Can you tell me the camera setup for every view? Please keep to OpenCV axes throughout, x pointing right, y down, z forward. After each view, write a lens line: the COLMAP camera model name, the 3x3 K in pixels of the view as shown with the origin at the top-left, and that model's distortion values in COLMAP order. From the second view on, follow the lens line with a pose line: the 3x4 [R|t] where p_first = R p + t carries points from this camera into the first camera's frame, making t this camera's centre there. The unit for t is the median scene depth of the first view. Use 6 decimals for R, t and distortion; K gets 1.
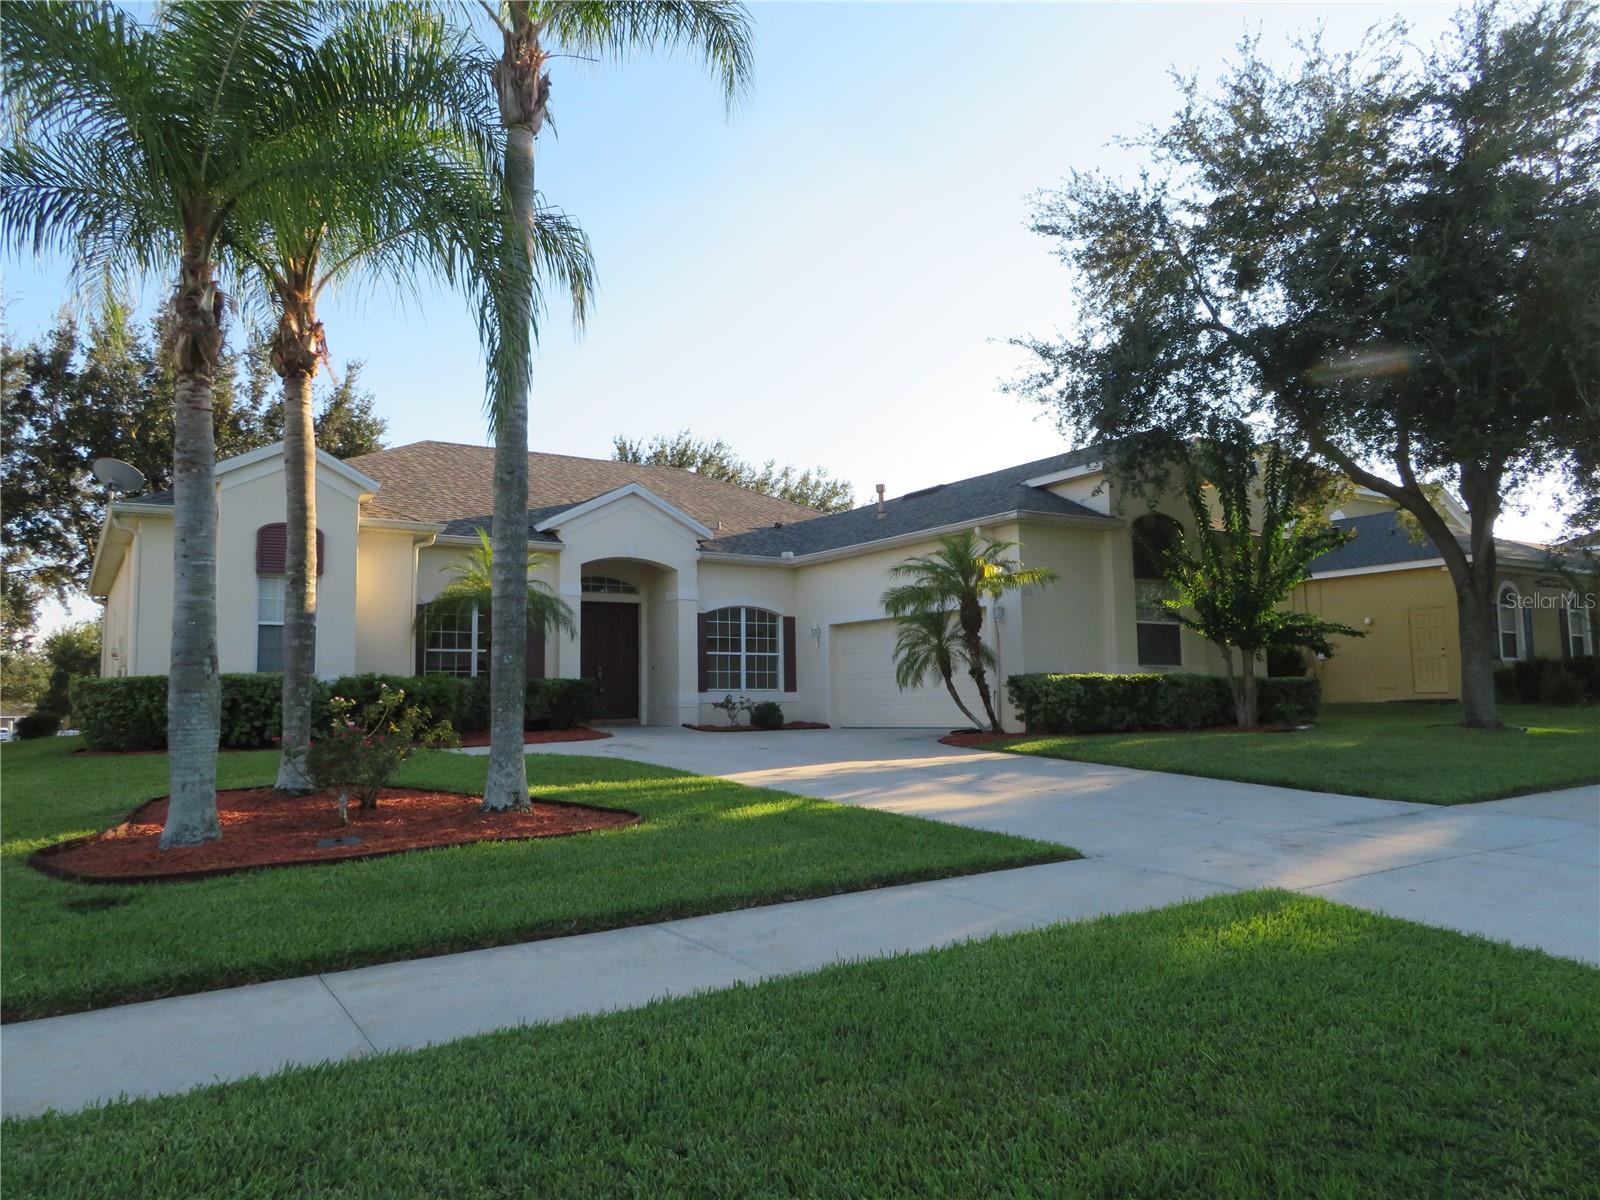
lens RADIAL K [[1151.1, 0, 793.2], [0, 1151.1, 601.0], [0, 0, 1]] dist [-0.007841, 0.009058]
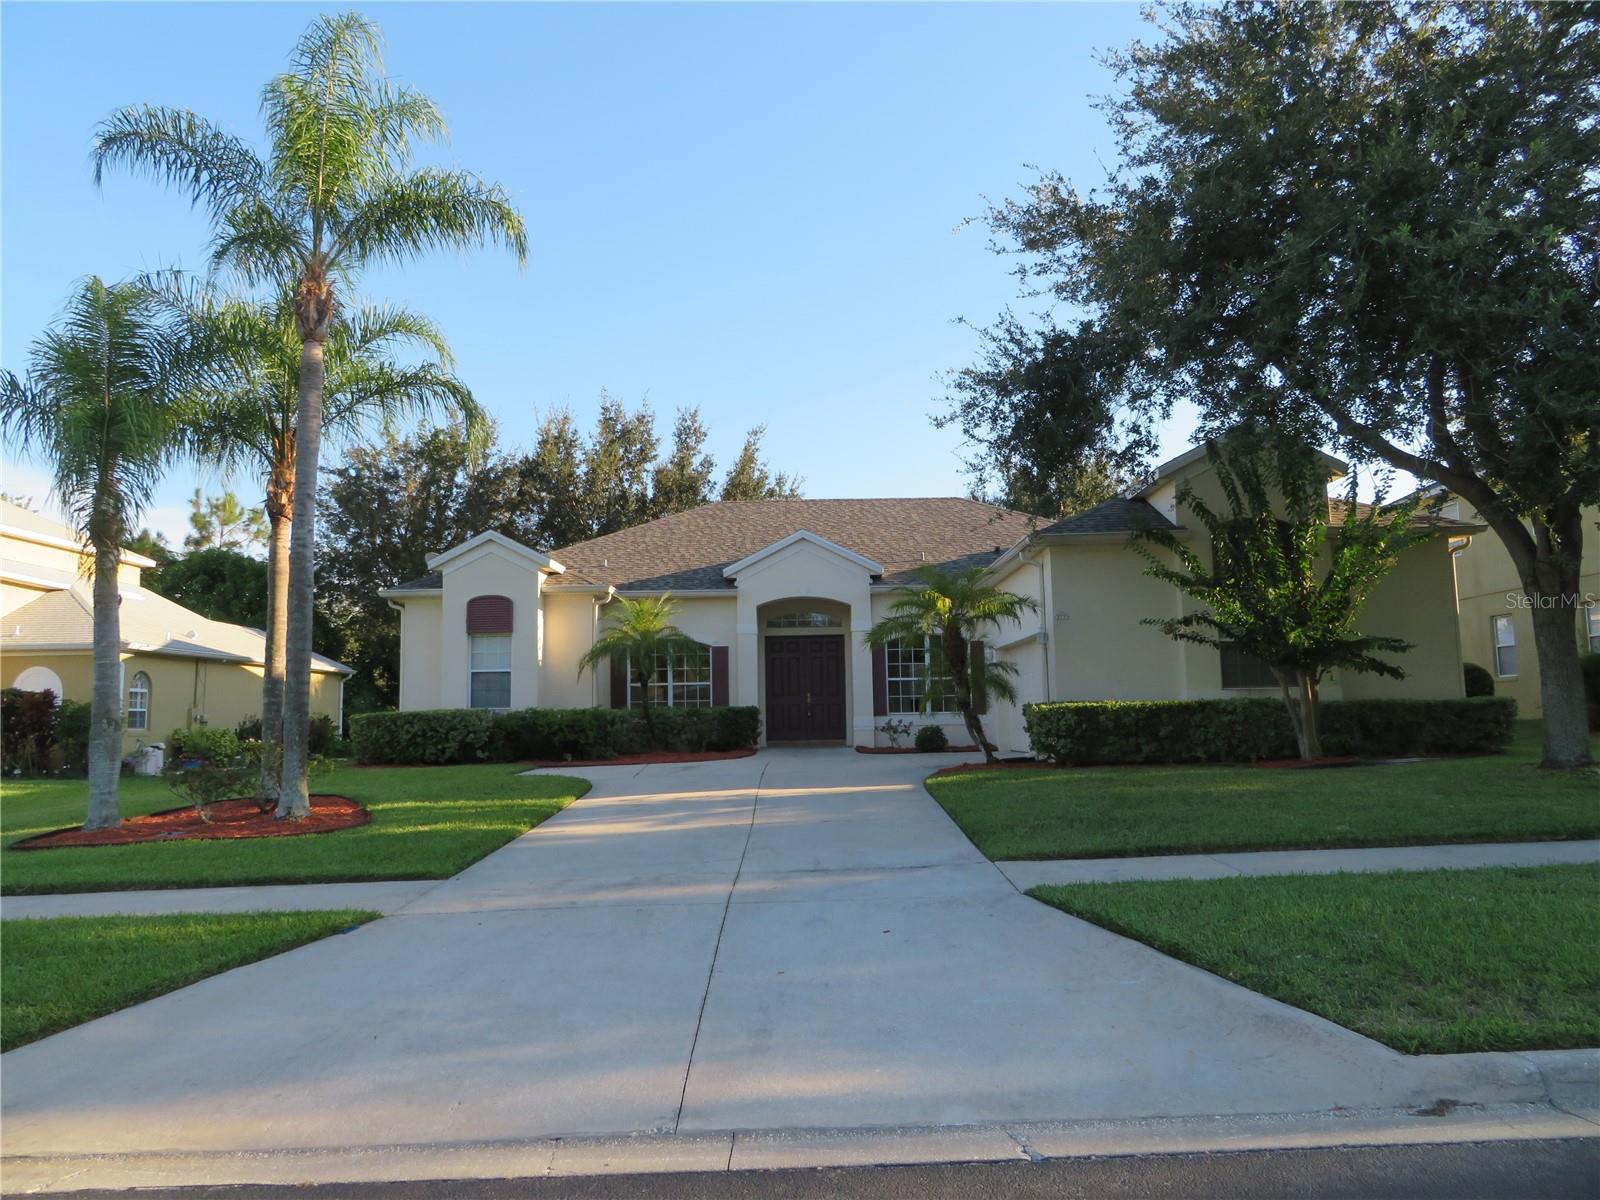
lens RADIAL K [[1151.1, 0, 793.2], [0, 1151.1, 601.0], [0, 0, 1]] dist [-0.007841, 0.009058]
pose [[0.833911, -0.057491, -0.548896, 0.474389], [0.056109, 0.998238, -0.019311, -0.012531], [0.549039, -0.014694, 0.835667, 0.062424]]
